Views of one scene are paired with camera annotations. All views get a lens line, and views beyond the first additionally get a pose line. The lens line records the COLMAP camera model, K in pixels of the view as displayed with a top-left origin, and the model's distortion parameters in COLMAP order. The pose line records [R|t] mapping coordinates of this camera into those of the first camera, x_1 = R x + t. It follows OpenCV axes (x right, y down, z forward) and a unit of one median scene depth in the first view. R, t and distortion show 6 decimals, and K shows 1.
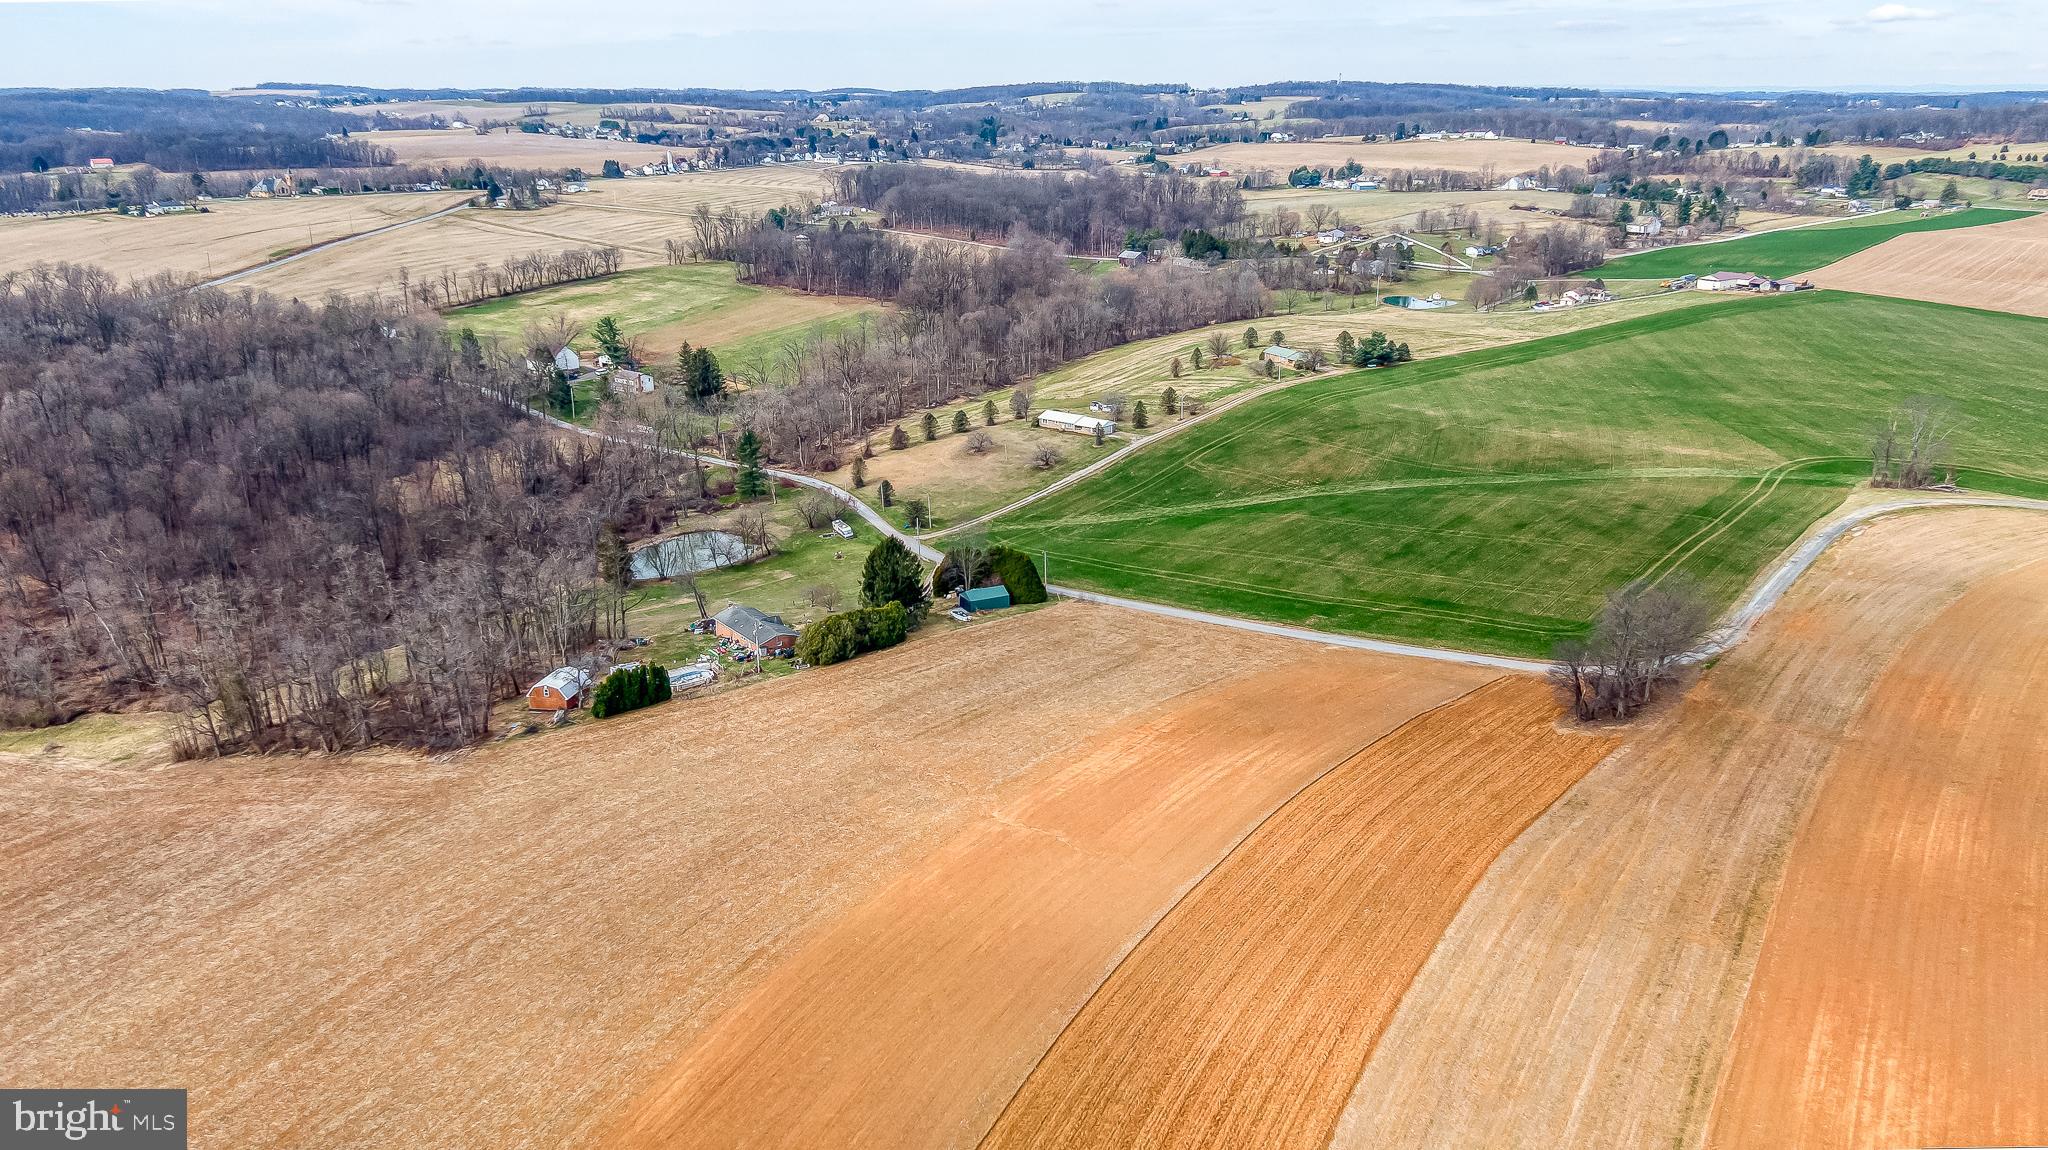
lens RADIAL K [[1477.2, 0, 1024.0], [0, 1477.2, 575.0], [0, 0, 1]] dist [0.060267, -0.107290]
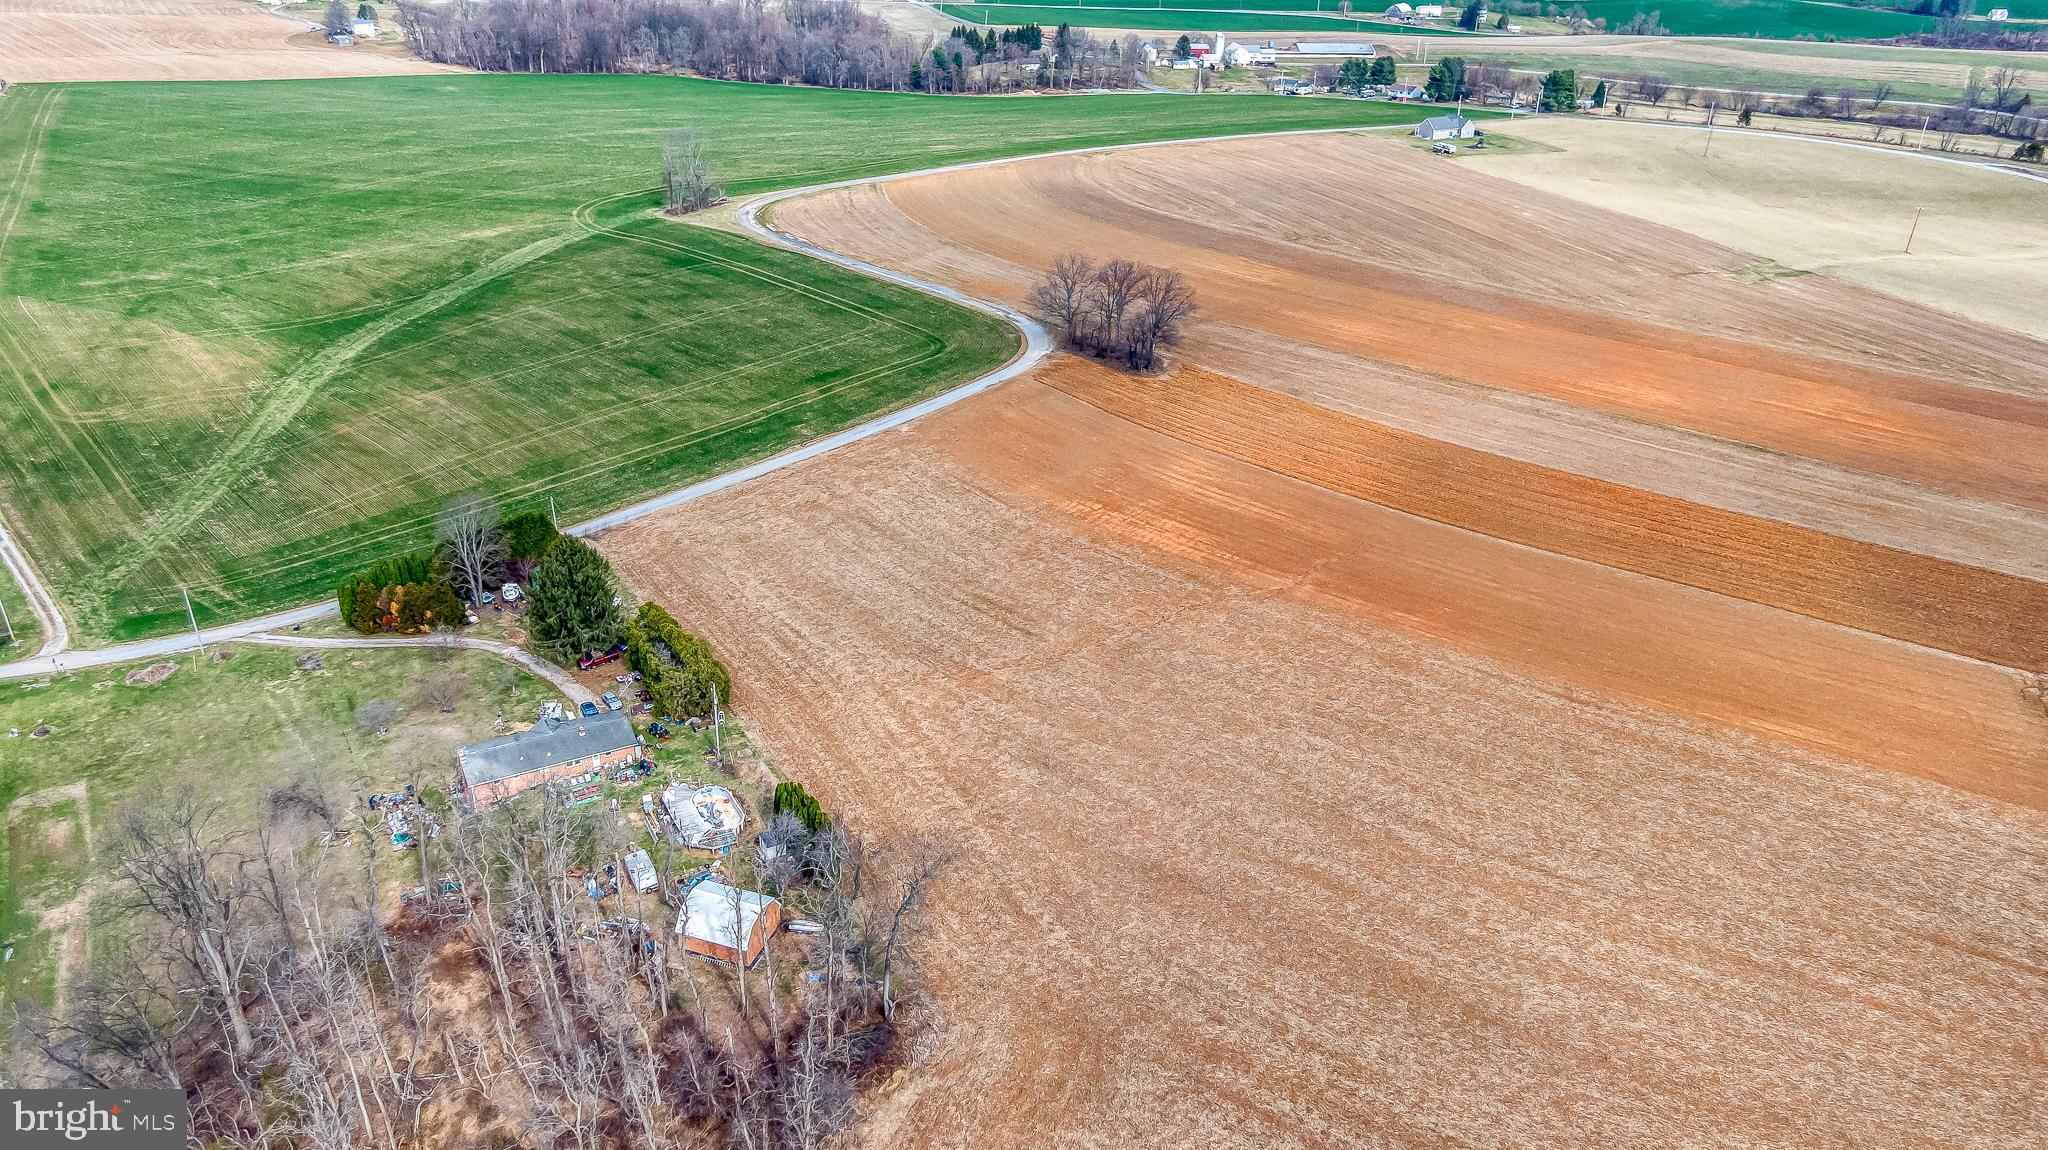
lens RADIAL K [[1478.0, 0, 1024.4], [0, 1478.0, 510.1], [0, 0, 1]] dist [0.056702, -0.097875]
pose [[0.127623, -0.389930, 0.911958, -0.634855], [0.291461, 0.893624, 0.341302, -0.194199], [-0.948031, 0.222242, 0.227697, 0.590069]]
